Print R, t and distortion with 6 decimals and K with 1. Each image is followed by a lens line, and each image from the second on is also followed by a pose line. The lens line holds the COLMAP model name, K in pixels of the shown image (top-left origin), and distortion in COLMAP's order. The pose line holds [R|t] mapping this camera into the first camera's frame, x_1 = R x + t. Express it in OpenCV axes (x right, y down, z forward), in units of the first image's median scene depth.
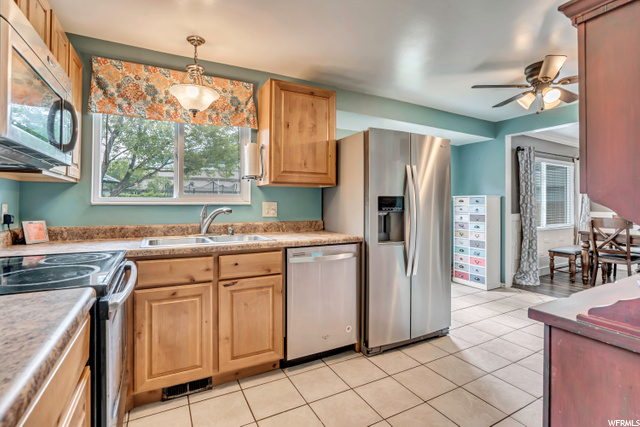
lens RADIAL K [[305.6, 0, 322.0], [0, 305.6, 203.7], [0, 0, 1]] dist [-0.039309, 0.000198]
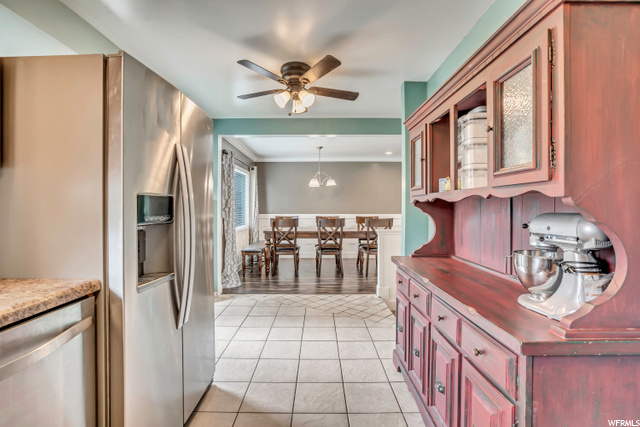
lens RADIAL K [[299.2, 0, 319.0], [0, 299.2, 211.1], [0, 0, 1]] dist [-0.022905, 0.000517]
pose [[0.480814, -0.015097, 0.876693, -0.093021], [0.004537, 0.999881, 0.014730, -0.002624], [-0.876811, -0.003105, 0.480825, 0.442686]]
